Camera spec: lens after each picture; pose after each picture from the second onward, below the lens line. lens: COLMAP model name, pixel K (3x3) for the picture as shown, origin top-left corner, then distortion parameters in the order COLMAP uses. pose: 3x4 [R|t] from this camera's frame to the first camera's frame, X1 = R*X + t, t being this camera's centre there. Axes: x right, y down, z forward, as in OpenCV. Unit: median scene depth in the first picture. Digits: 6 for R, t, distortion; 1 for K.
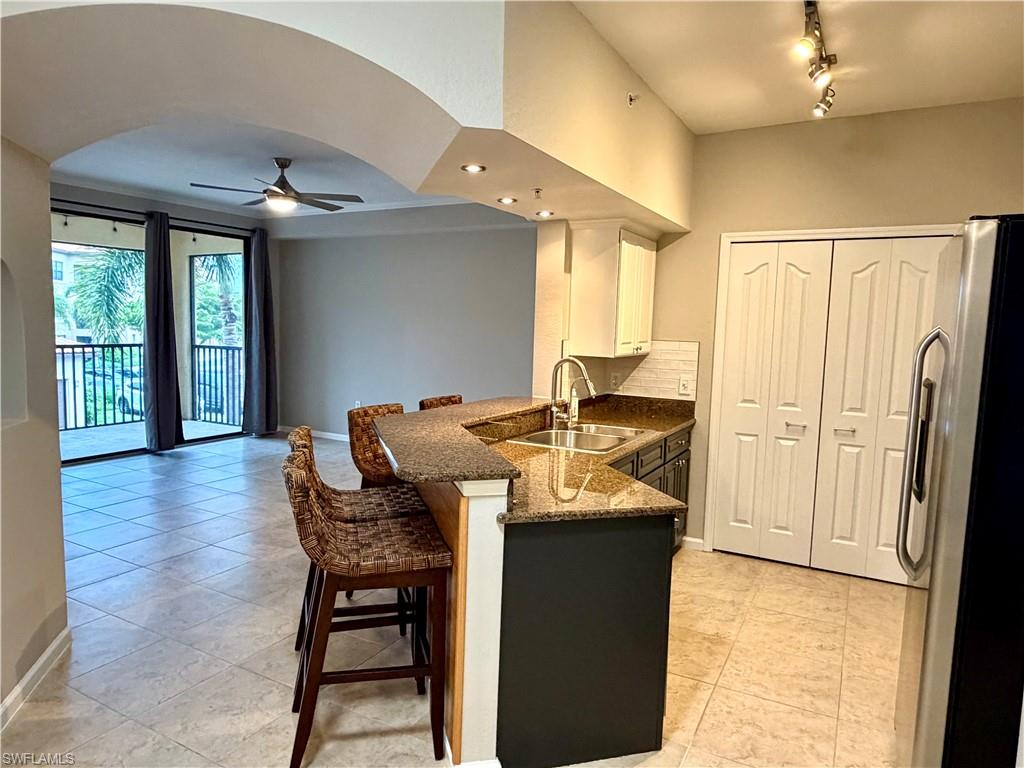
lens RADIAL K [[664.7, 0, 507.0], [0, 664.7, 383.4], [0, 0, 1]] dist [-0.002629, -0.000485]
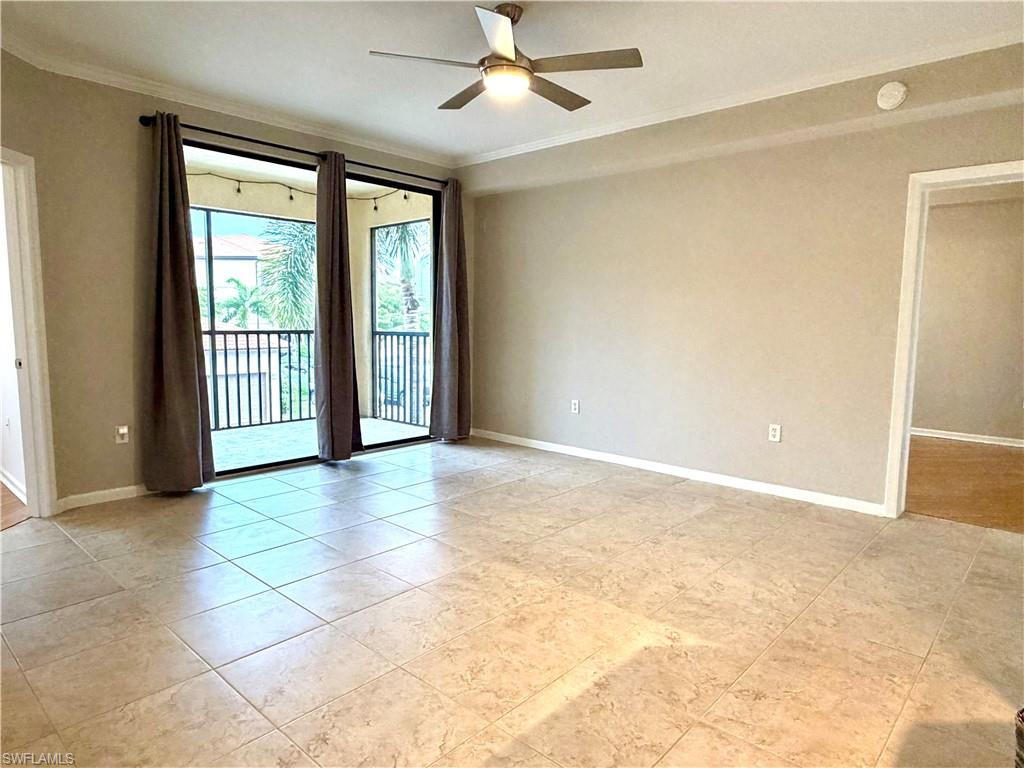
lens RADIAL K [[636.5, 0, 512.0], [0, 636.5, 384.0], [0, 0, 1]] dist [-0.017405, -0.000849]
pose [[0.973906, 0.008325, -0.226798, -0.250051], [-0.006513, 0.999941, 0.008738, 0.005333], [0.226858, -0.007033, 0.973903, 0.536763]]
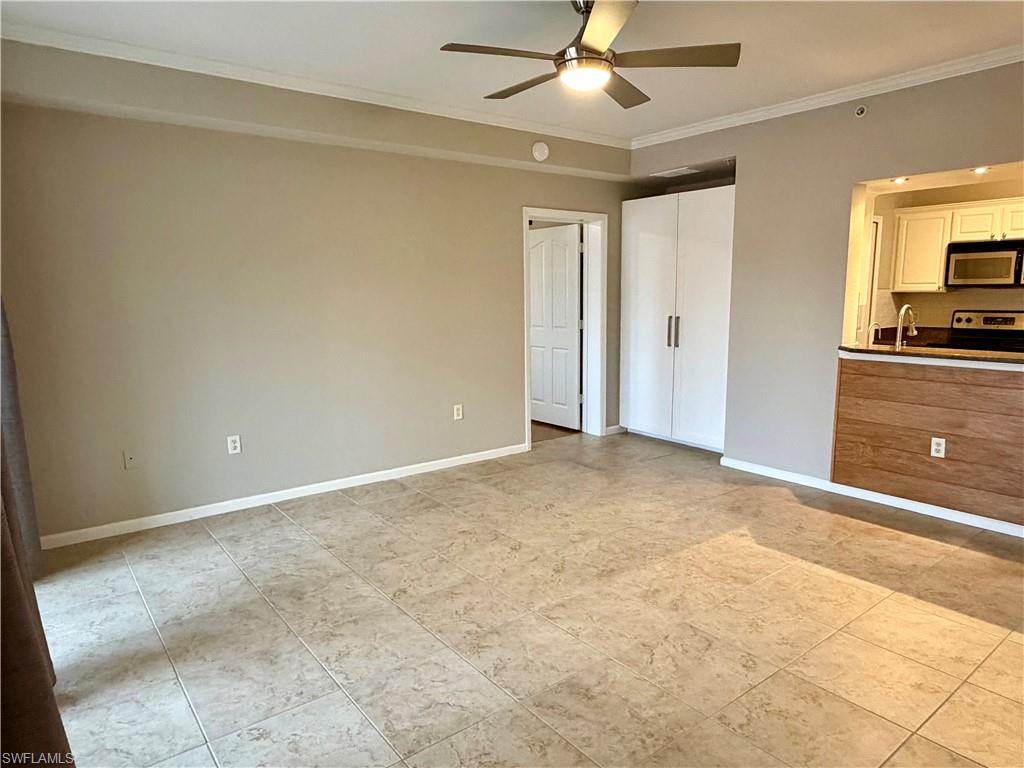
lens RADIAL K [[636.5, 0, 512.0], [0, 636.5, 384.0], [0, 0, 1]] dist [-0.017405, -0.000849]
pose [[0.393260, -0.167640, 0.904015, -1.123218], [0.108220, 0.984842, 0.135552, -0.116354], [-0.913036, 0.044525, 0.405441, 1.065627]]
